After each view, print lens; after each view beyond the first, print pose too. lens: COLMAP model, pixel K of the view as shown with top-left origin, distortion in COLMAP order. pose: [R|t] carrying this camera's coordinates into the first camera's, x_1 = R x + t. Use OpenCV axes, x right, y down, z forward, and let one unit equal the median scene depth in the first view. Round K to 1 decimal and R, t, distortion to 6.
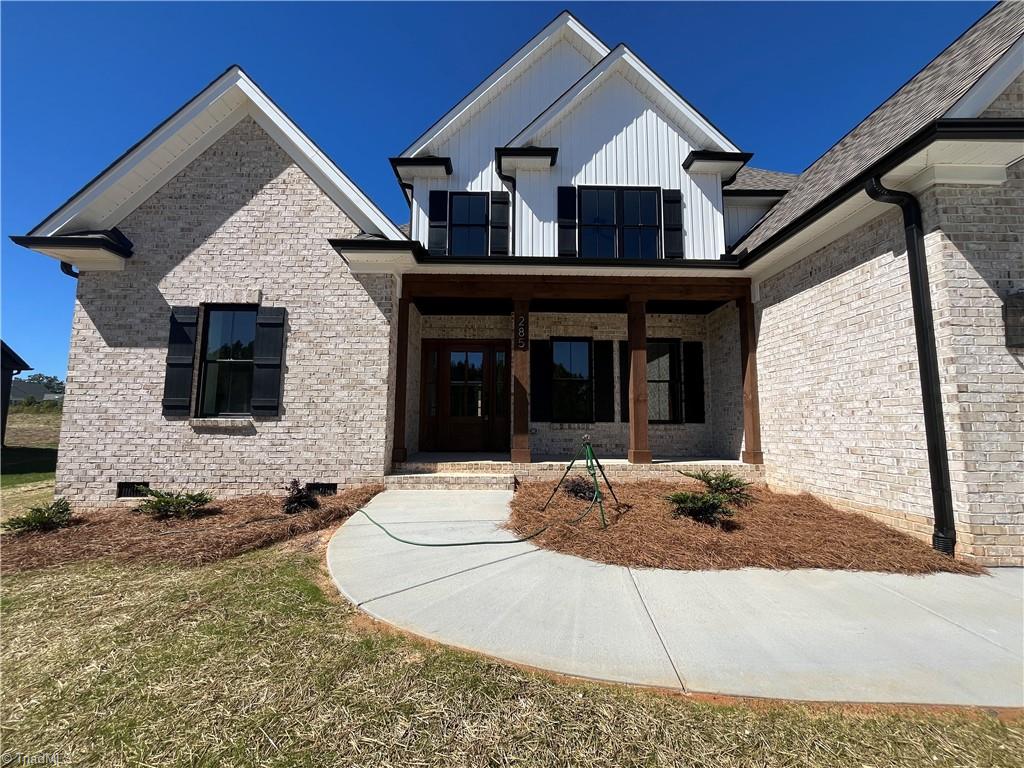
lens RADIAL K [[416.6, 0, 510.1], [0, 416.6, 386.3], [0, 0, 1]] dist [-0.002646, -0.000226]
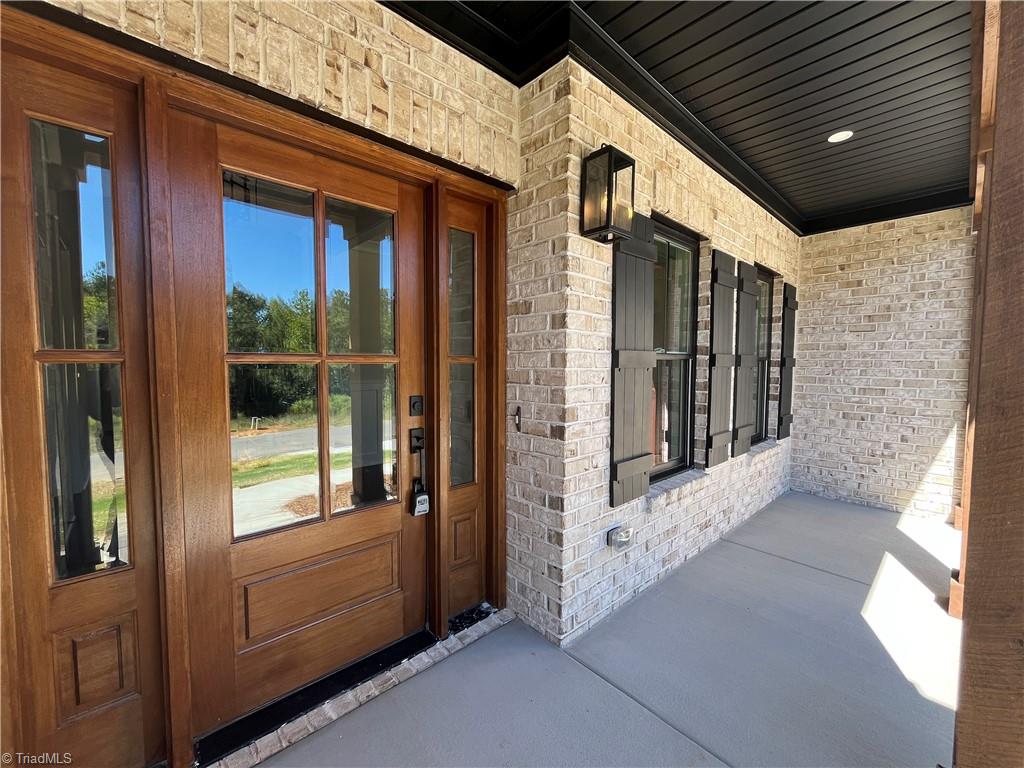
lens RADIAL K [[416.6, 0, 510.1], [0, 416.6, 386.3], [0, 0, 1]] dist [-0.002646, -0.000226]
pose [[0.748951, -0.040010, 0.661416, -0.238966], [-0.065734, 0.988766, 0.134245, -0.036821], [-0.659357, -0.144020, 0.737907, 1.099422]]
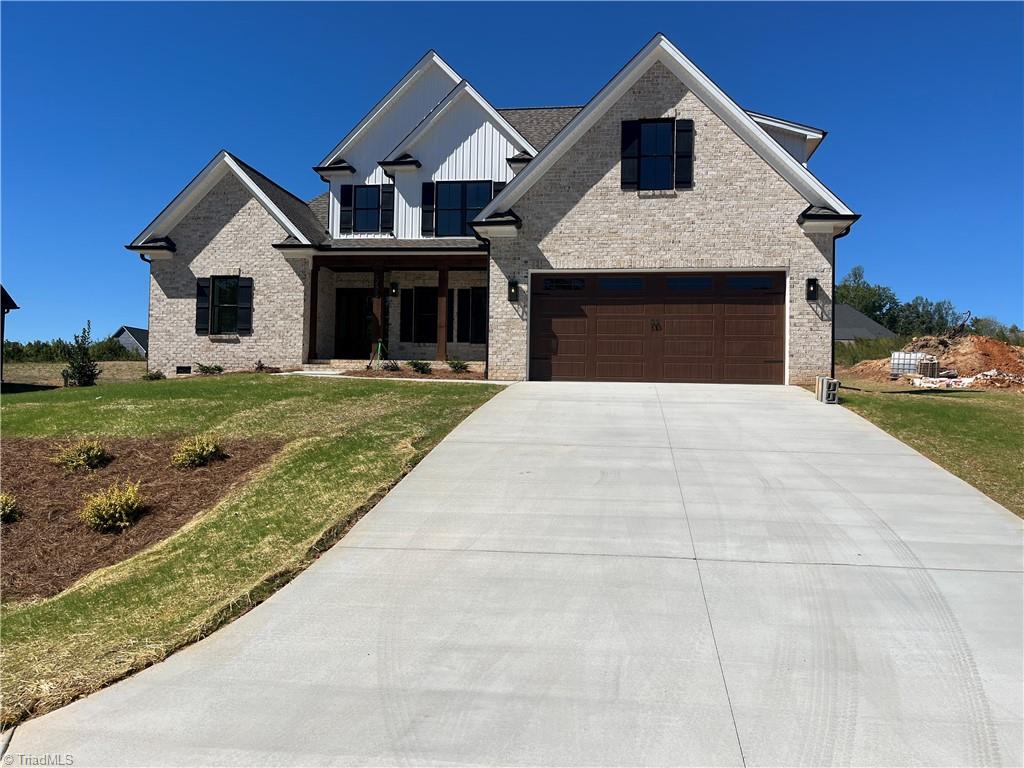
lens RADIAL K [[751.8, 0, 515.2], [0, 751.8, 388.1], [0, 0, 1]] dist [0.009100, 0.000648]
pose [[0.989595, 0.009143, -0.143590, 1.148770], [0.001858, 0.997084, 0.076292, 0.056589], [0.143869, -0.075765, 0.986692, -2.259335]]
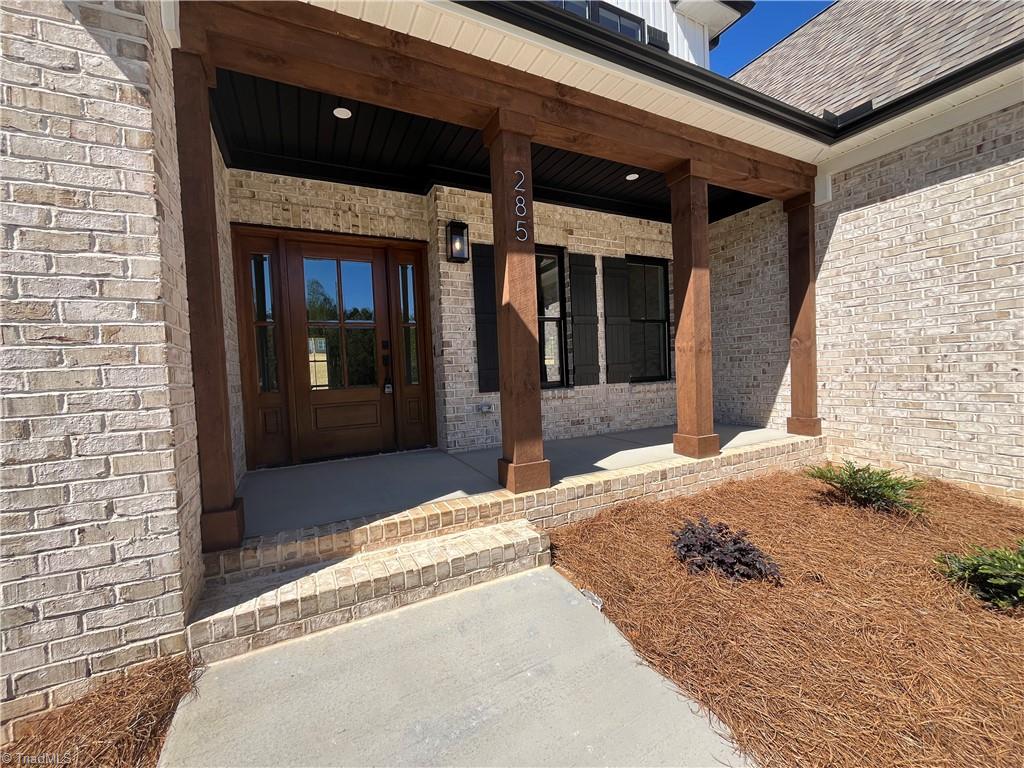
lens RADIAL K [[416.6, 0, 510.1], [0, 416.6, 386.3], [0, 0, 1]] dist [-0.002646, -0.000226]
pose [[0.900075, -0.062435, 0.431239, -0.201845], [0.005785, 0.991306, 0.131448, 0.003862], [-0.435697, -0.115819, 0.892611, 0.622292]]
